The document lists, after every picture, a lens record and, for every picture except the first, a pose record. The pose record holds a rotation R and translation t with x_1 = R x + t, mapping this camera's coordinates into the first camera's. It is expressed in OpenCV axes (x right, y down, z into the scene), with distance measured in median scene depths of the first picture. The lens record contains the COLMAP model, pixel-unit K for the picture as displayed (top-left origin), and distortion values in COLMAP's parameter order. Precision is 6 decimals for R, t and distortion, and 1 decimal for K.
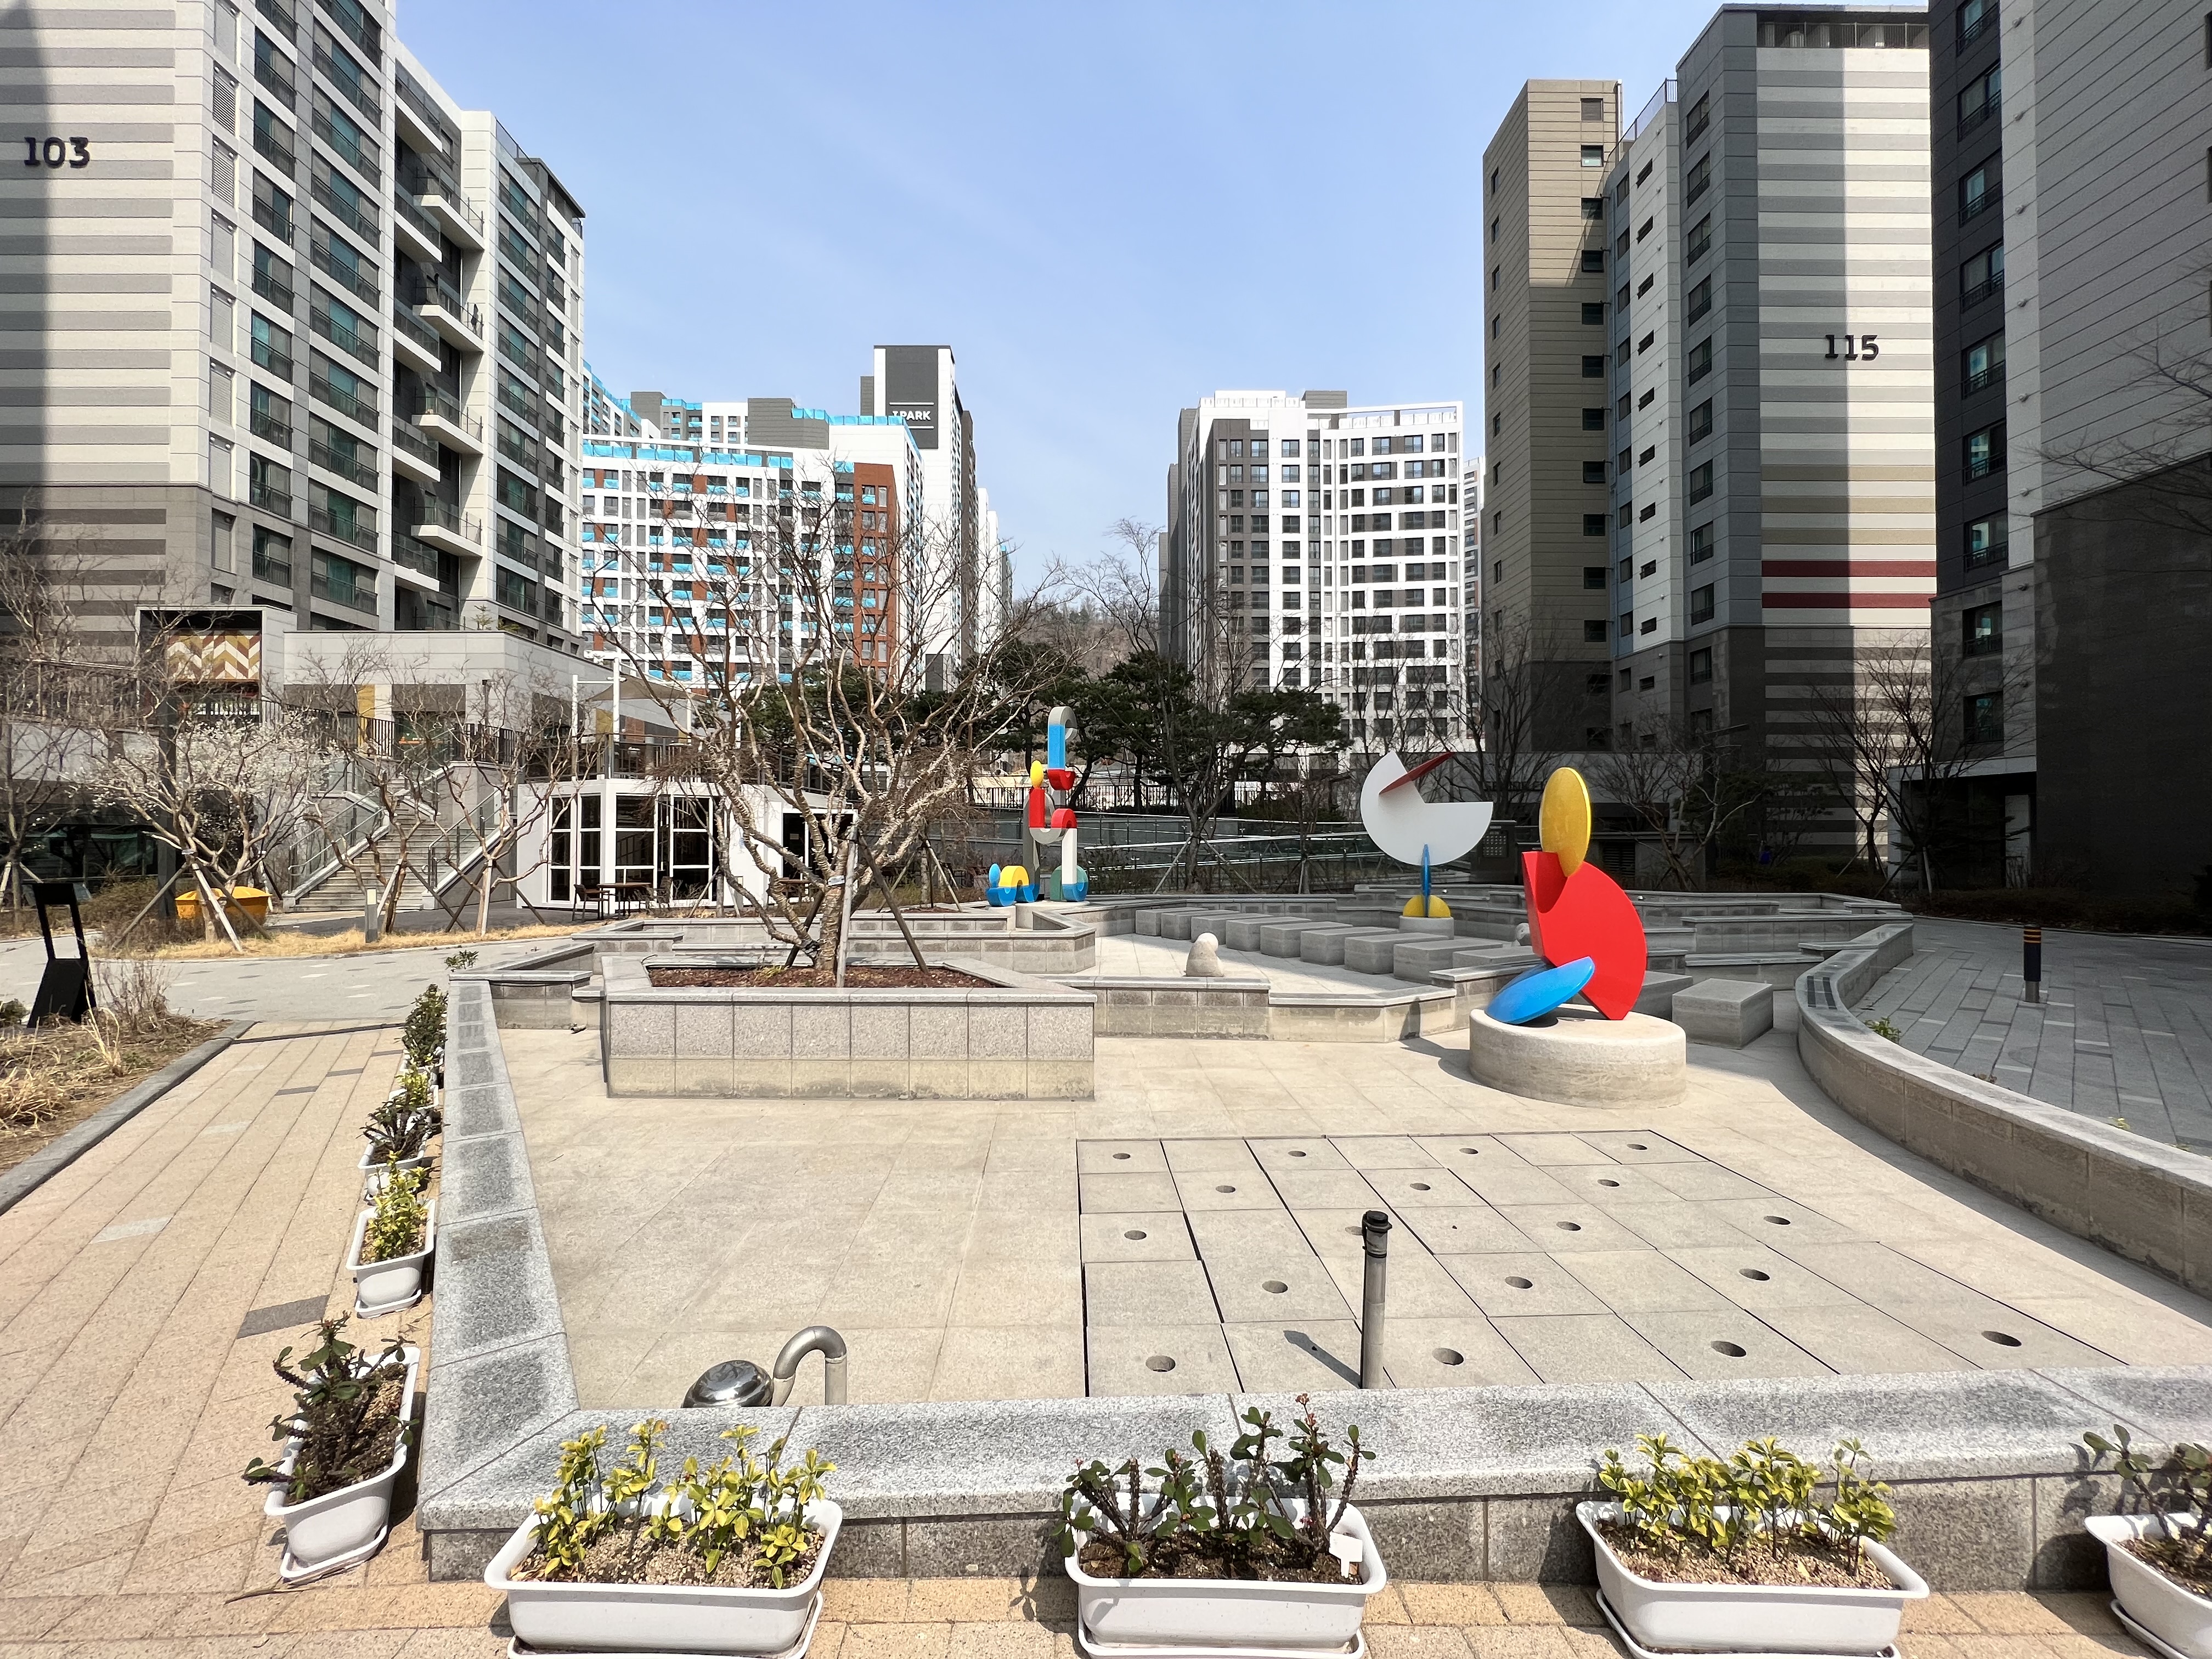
lens RADIAL K [[881.4, 0, 1104.2], [0, 881.4, 828.1], [0, 0, 1]] dist [-0.001154, 0.000017]
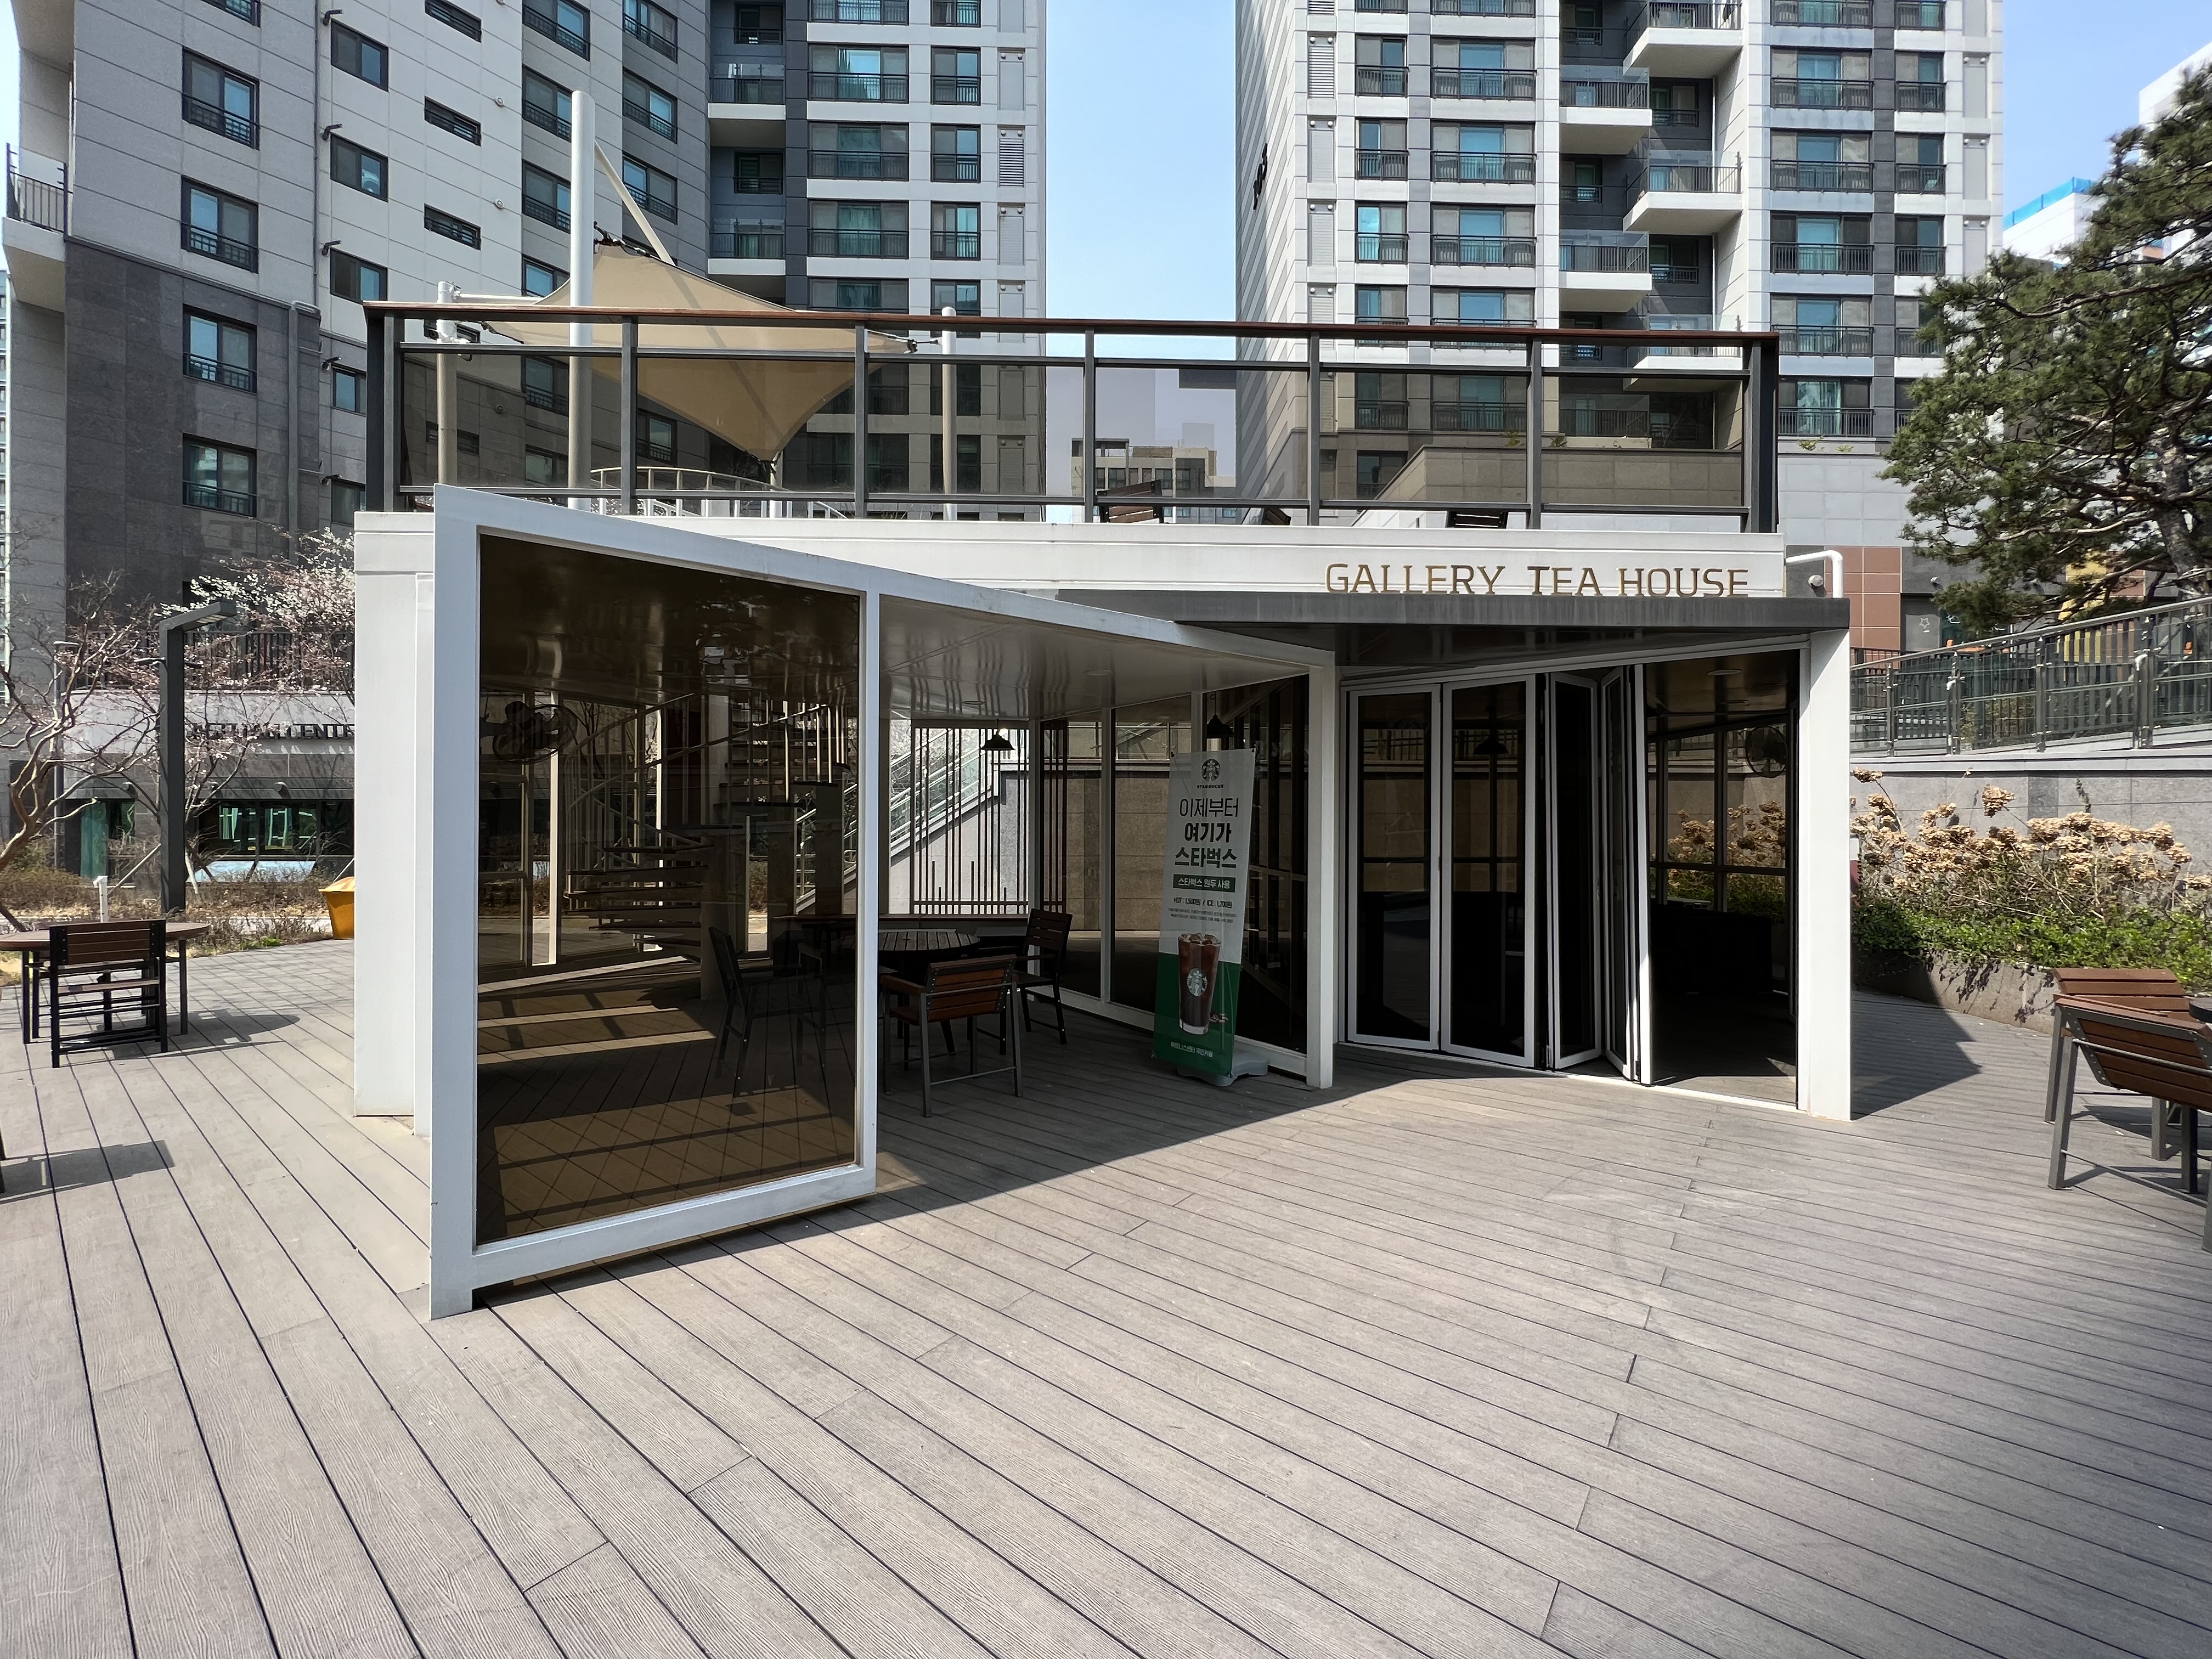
lens RADIAL K [[881.4, 0, 1102.2], [0, 881.4, 825.1], [0, 0, 1]] dist [-0.001154, 0.000017]
pose [[0.018506, 0.001016, -0.999828, -0.098832], [0.011040, 0.999938, 0.001221, 0.010030], [0.999768, -0.011060, 0.018493, 0.613329]]
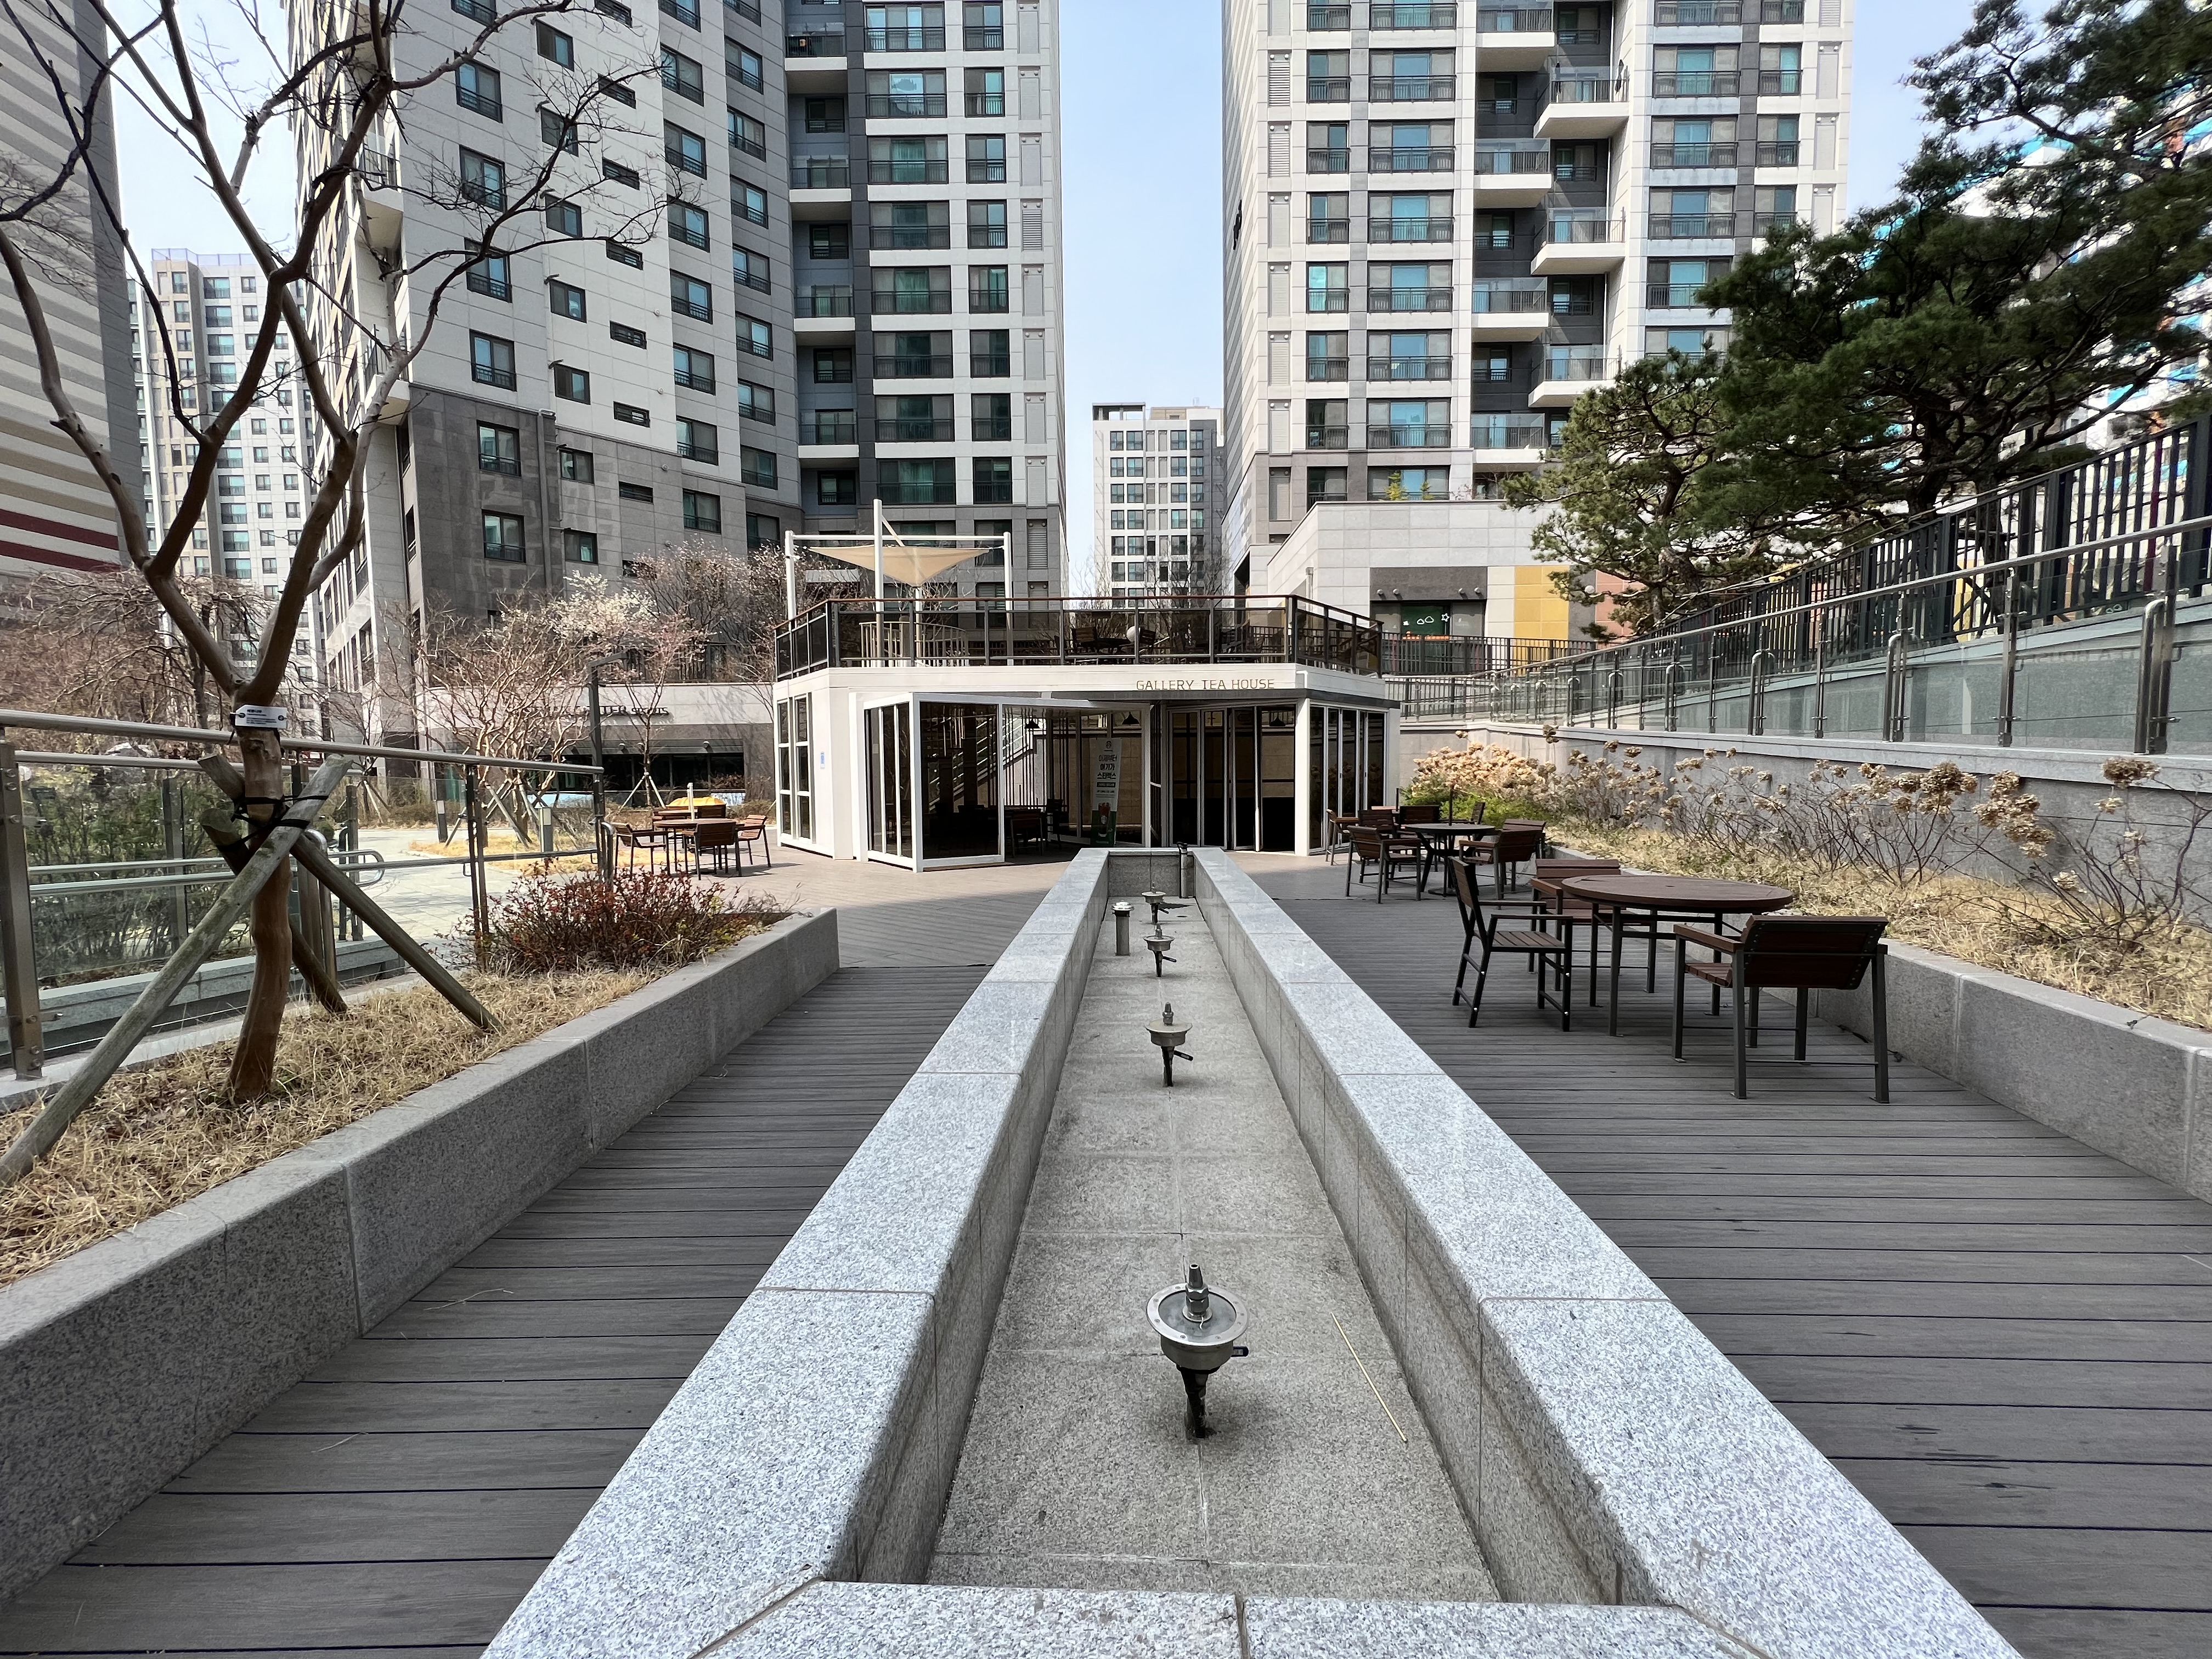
lens RADIAL K [[881.4, 0, 1103.6], [0, 881.4, 826.5], [0, 0, 1]] dist [-0.001154, 0.000017]
pose [[-0.015911, 0.070780, -0.997365, 0.126453], [0.024384, 0.997222, 0.070381, 0.010333], [0.999576, -0.023200, -0.017593, 0.633950]]
